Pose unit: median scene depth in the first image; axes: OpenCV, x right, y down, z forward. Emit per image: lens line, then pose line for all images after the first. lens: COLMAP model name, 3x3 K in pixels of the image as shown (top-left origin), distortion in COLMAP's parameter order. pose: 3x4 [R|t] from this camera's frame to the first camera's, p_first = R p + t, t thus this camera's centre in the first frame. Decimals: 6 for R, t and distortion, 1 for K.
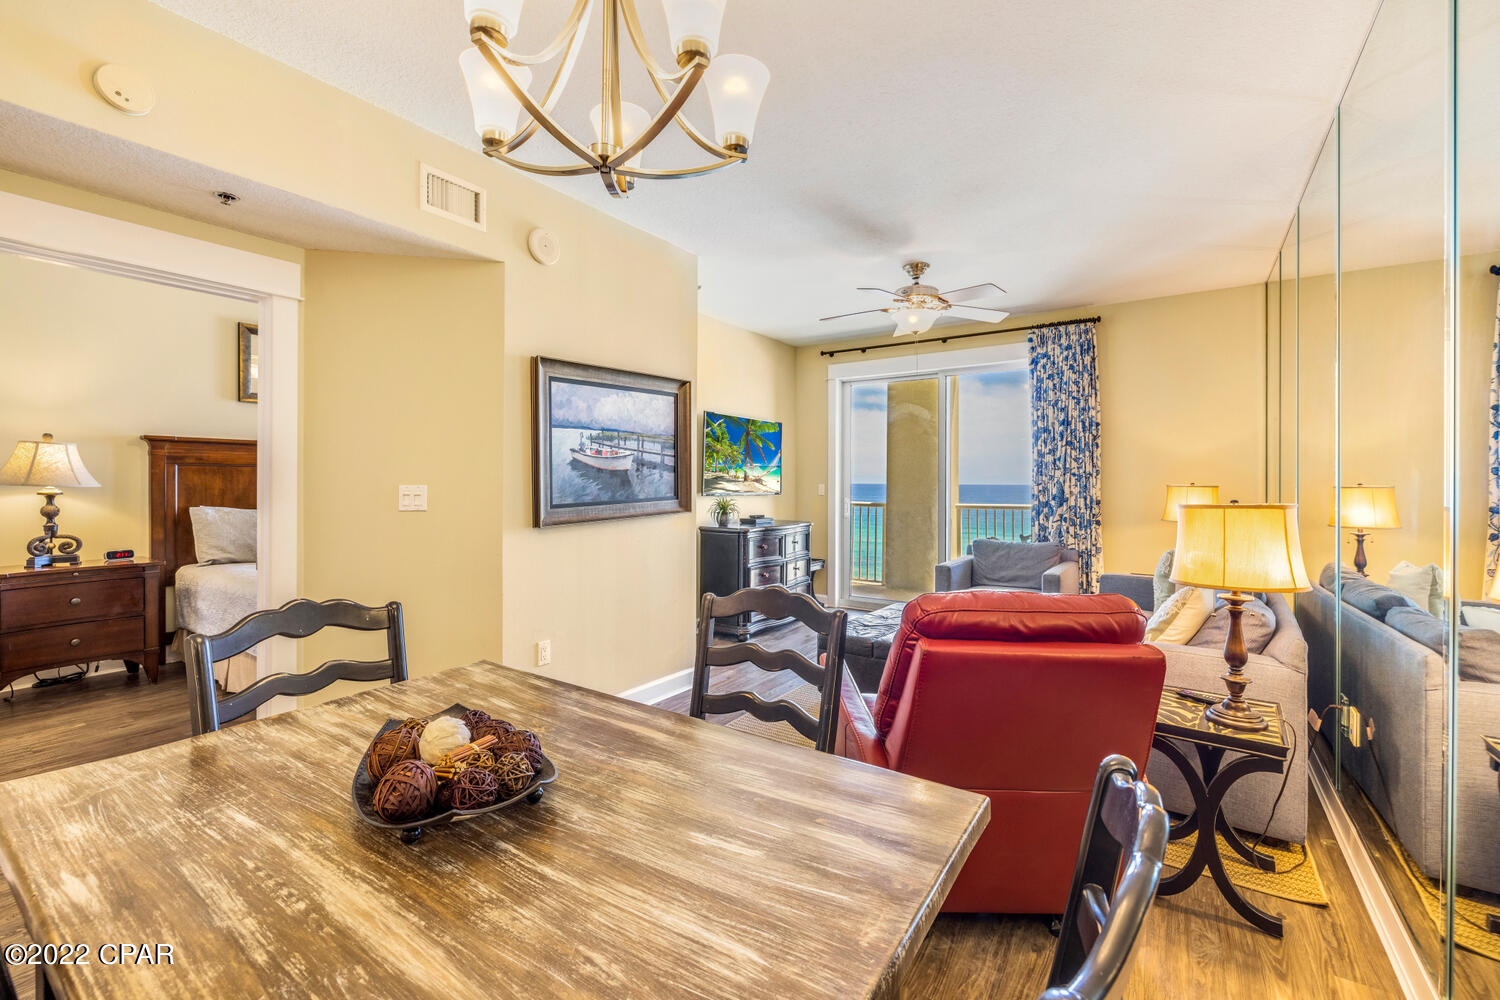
lens RADIAL K [[633.2, 0, 749.5], [0, 633.2, 479.3], [0, 0, 1]] dist [-0.000615, 0.000007]
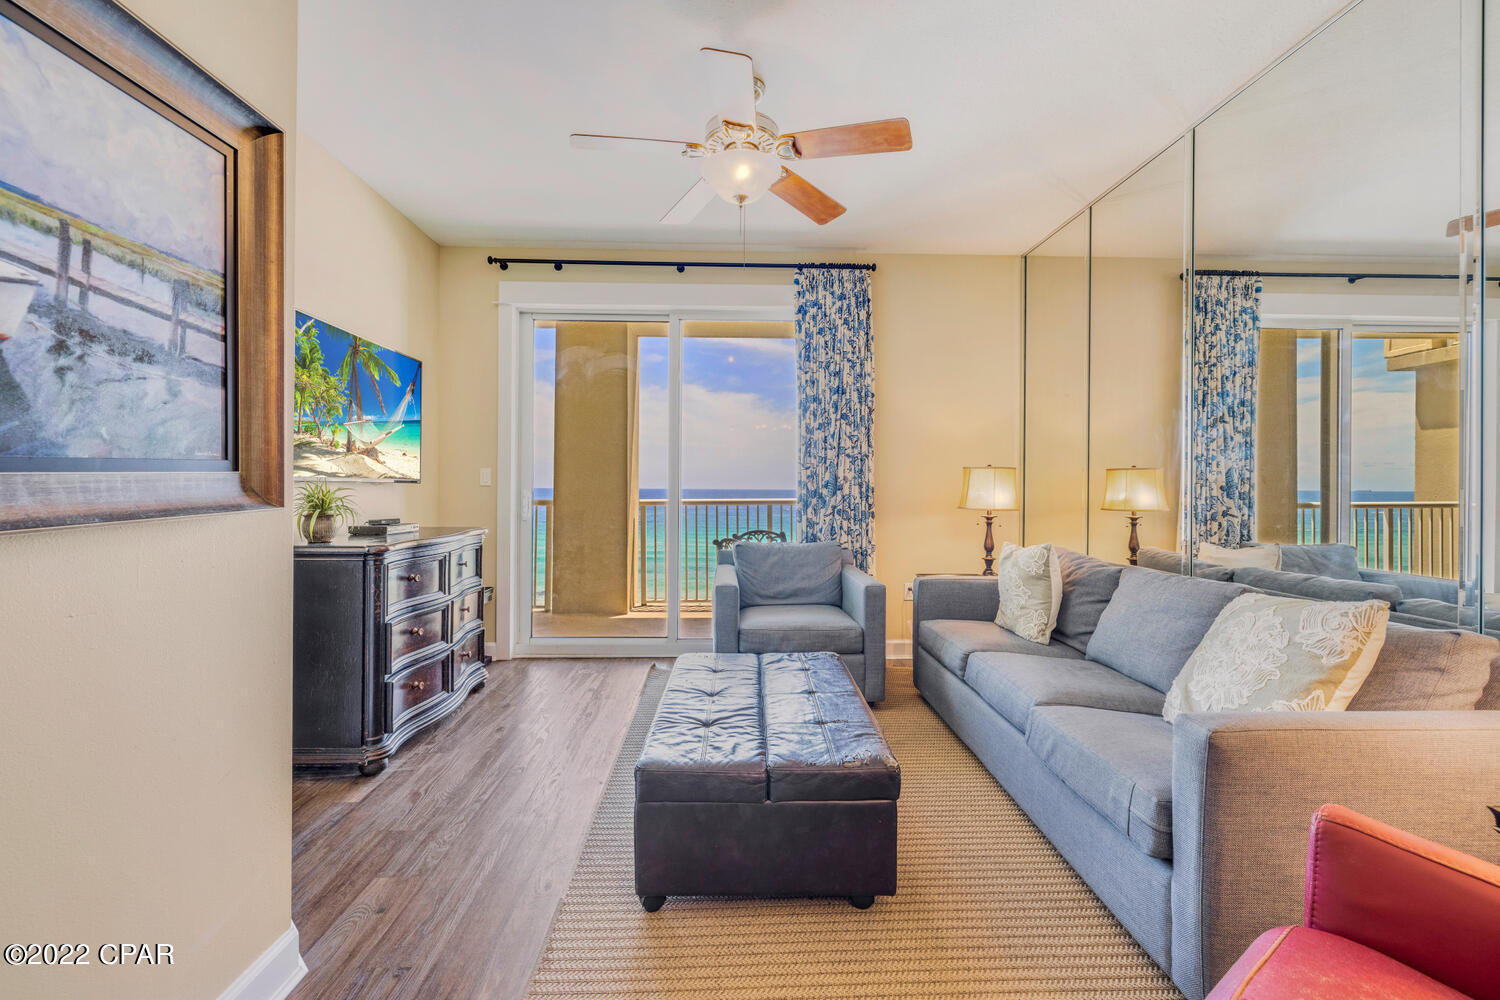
lens RADIAL K [[636.3, 0, 747.0], [0, 636.3, 488.0], [0, 0, 1]] dist [0.000672, 0.000392]
pose [[0.801752, -0.001178, 0.597656, -0.073856], [-0.004008, 0.999965, 0.007348, 0.027965], [-0.597644, -0.008286, 0.801719, 0.428963]]
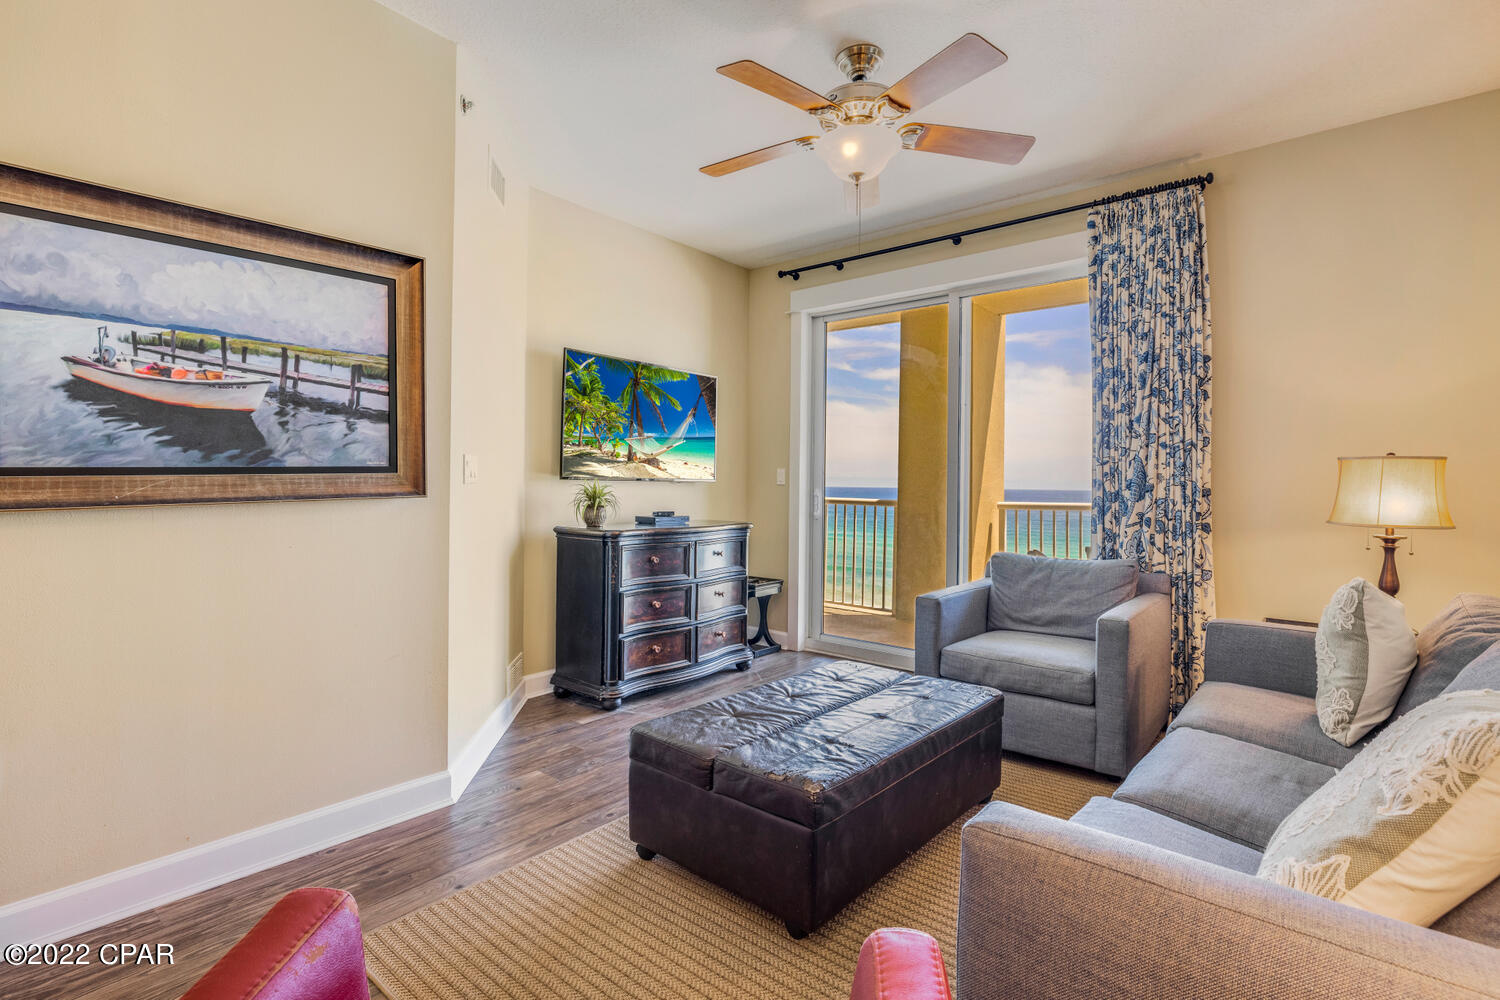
lens RADIAL K [[706.0, 0, 741.9], [0, 706.0, 484.7], [0, 0, 1]] dist [-0.007811, -0.000064]
pose [[0.995906, 0.006206, -0.090182, 0.181394], [-0.005844, 0.999974, 0.004270, 0.028354], [0.090207, -0.003725, 0.995916, 0.313386]]
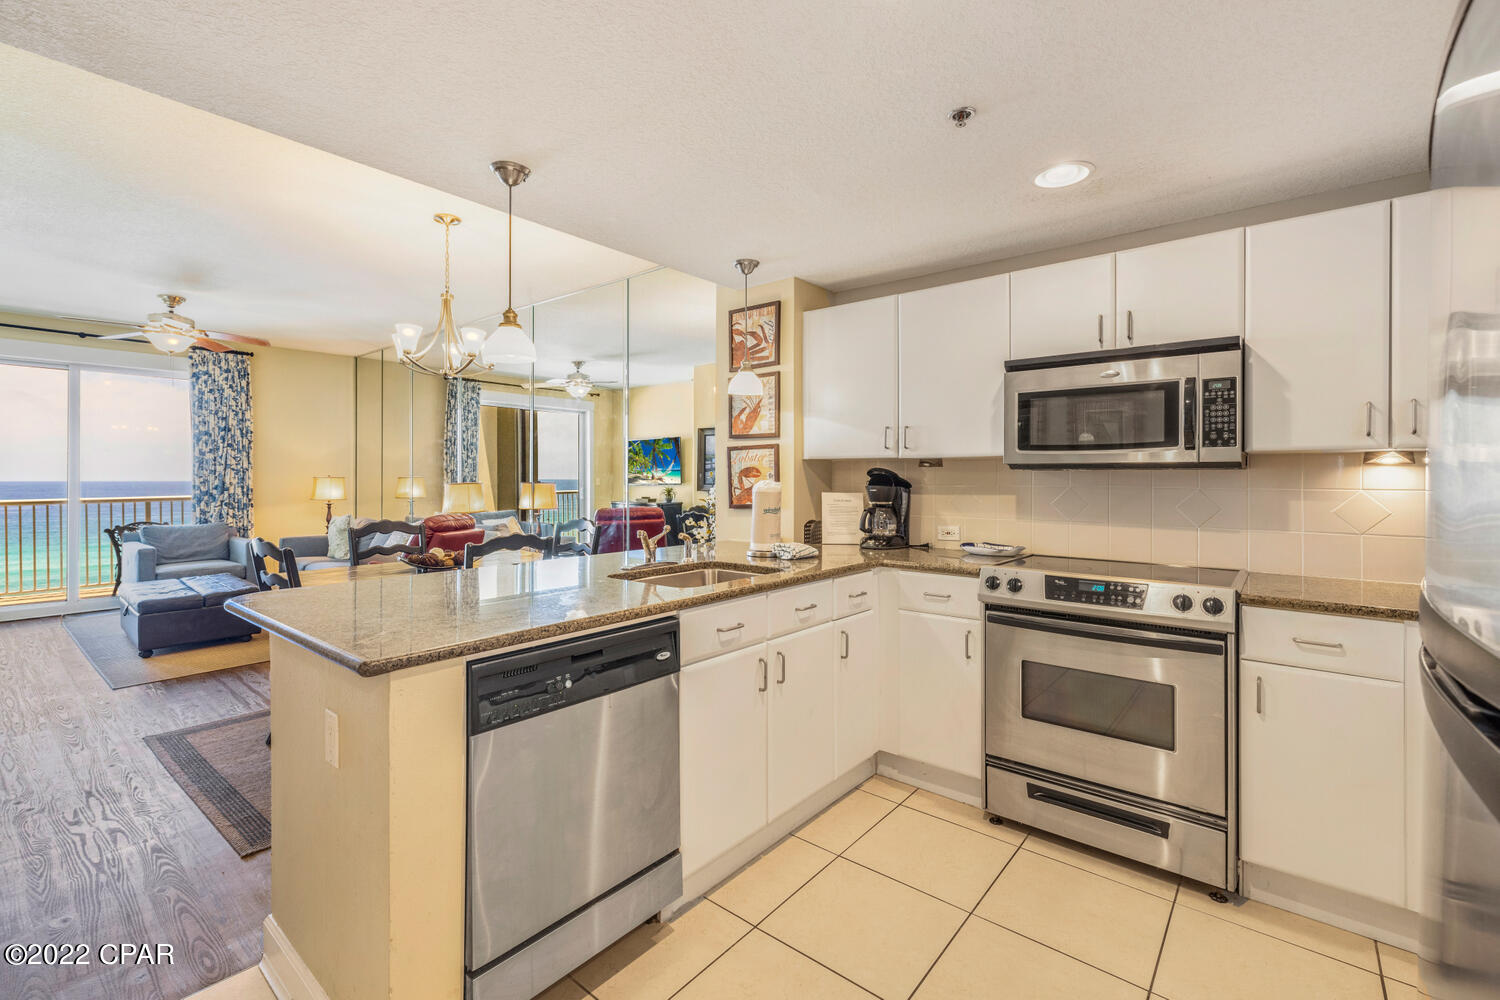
lens RADIAL K [[653.6, 0, 749.9], [0, 653.6, 474.9], [0, 0, 1]] dist [0.000878, -0.000111]
pose [[0.086877, 0.000245, 0.996219, -0.737037], [-0.002052, 0.999998, -0.000067, 0.001749], [-0.996217, -0.002038, 0.086877, -0.177208]]
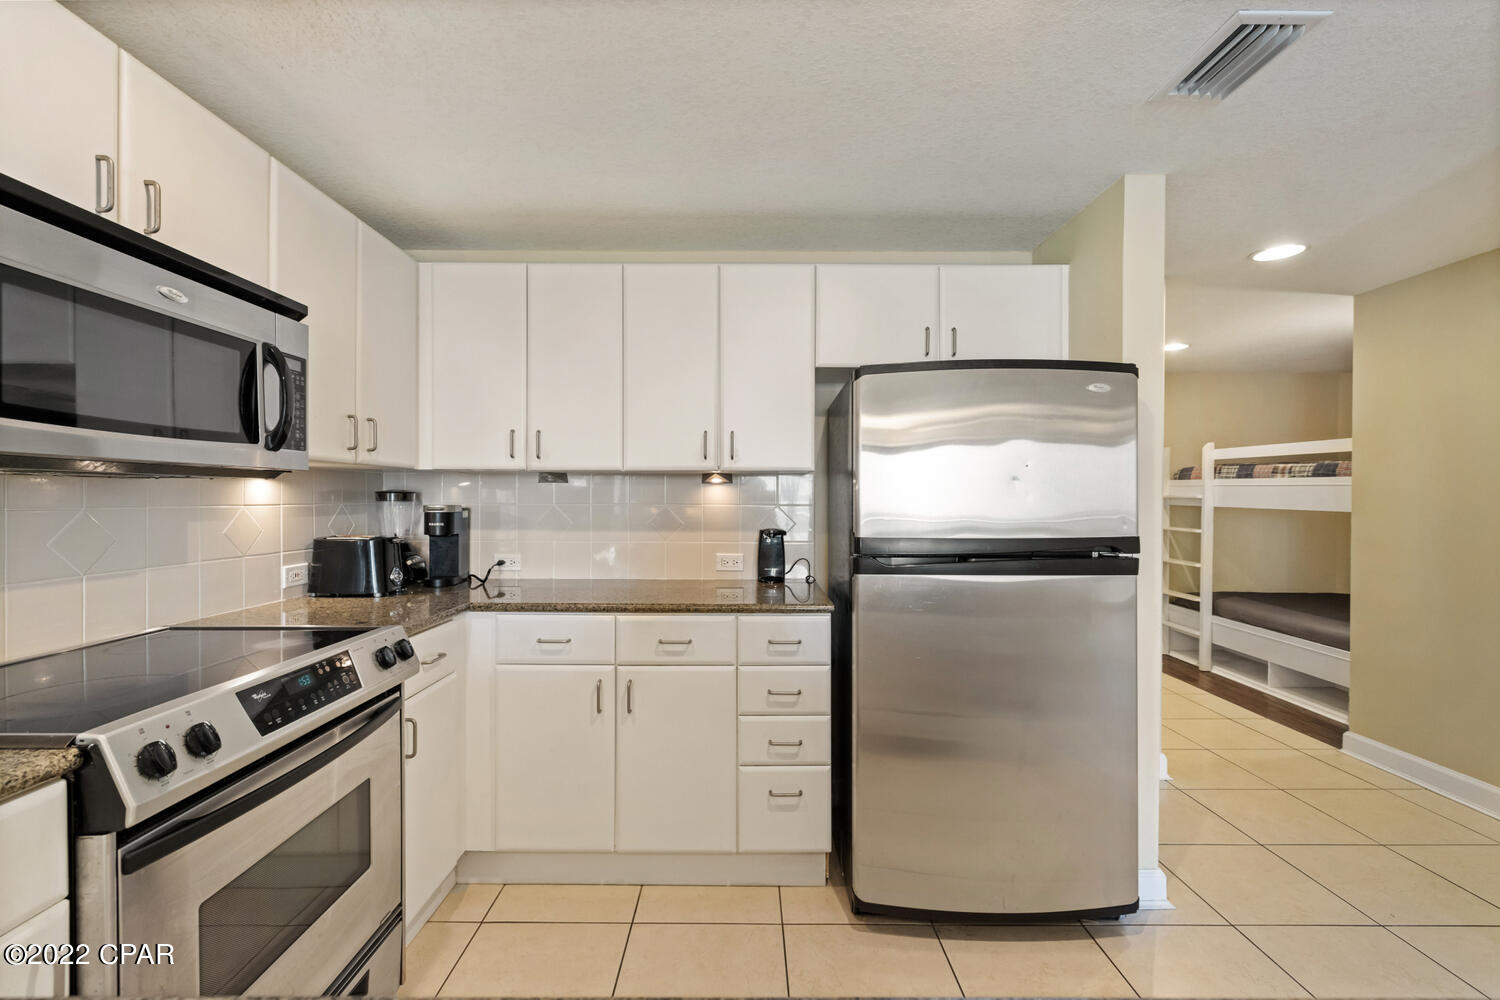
lens RADIAL K [[641.3, 0, 745.7], [0, 641.3, 502.6], [0, 0, 1]] dist [-0.001152, 0.000010]
pose [[-0.825593, -0.001499, -0.564264, -0.291090], [-0.006462, 0.999956, 0.006799, 0.004475], [0.564229, 0.009260, -0.825566, -0.070718]]
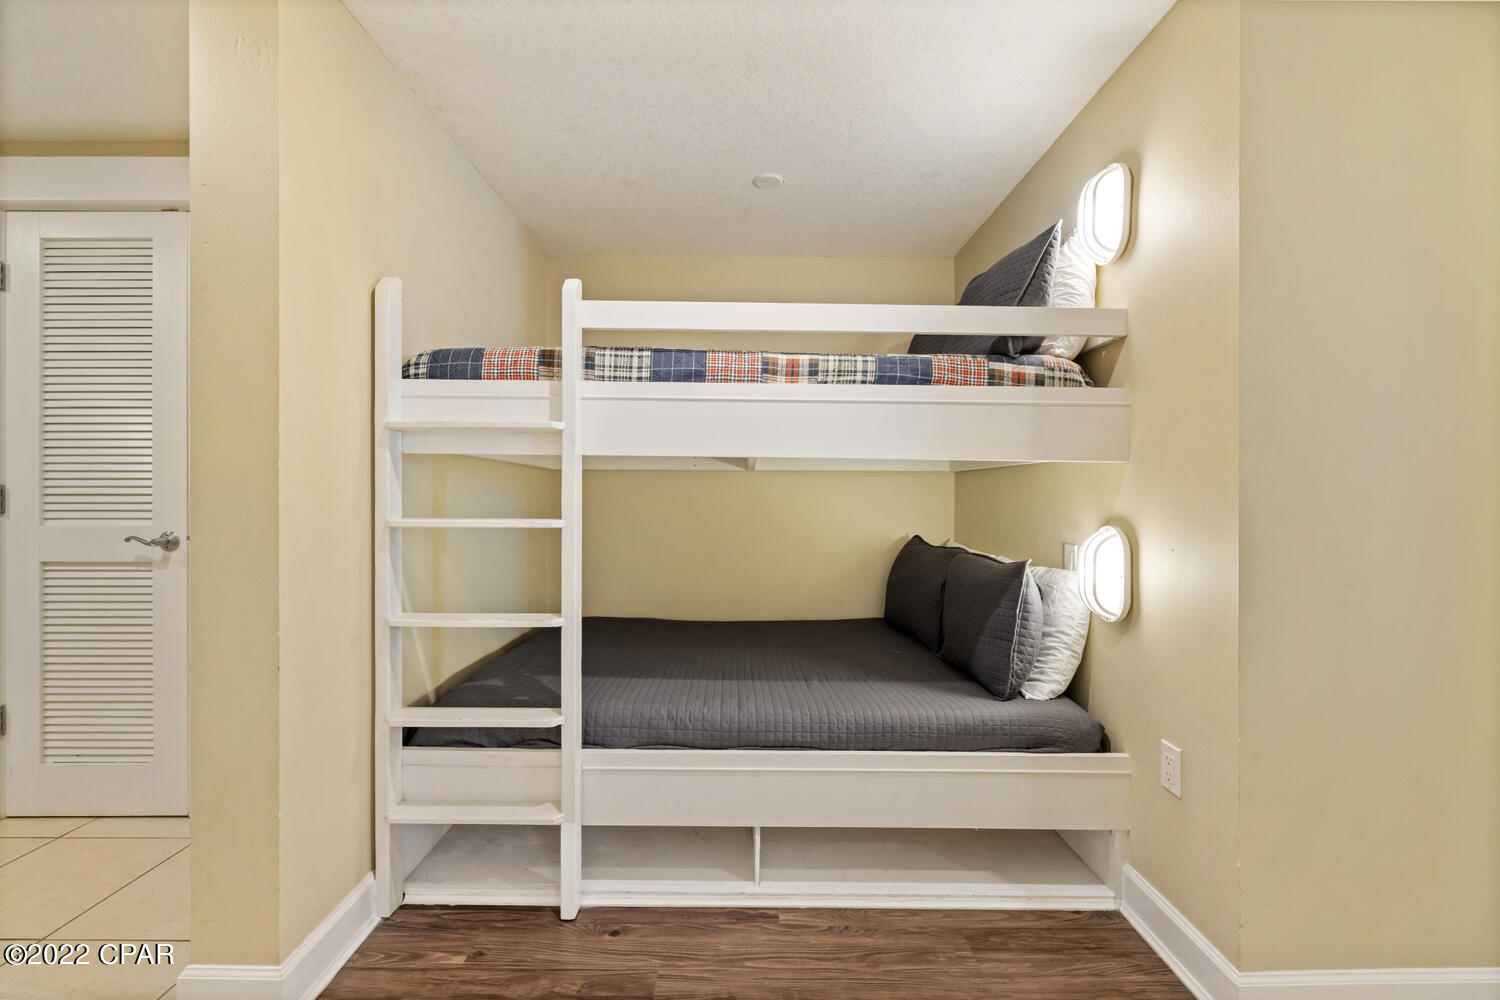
lens RADIAL K [[608.3, 0, 751.3], [0, 608.3, 509.2], [0, 0, 1]] dist [0.001876, 0.000255]
pose [[0.564688, -0.001471, -0.825303, -1.047877], [0.003188, 0.999995, 0.000399, 0.040951], [0.825298, -0.002856, 0.564690, -0.558835]]
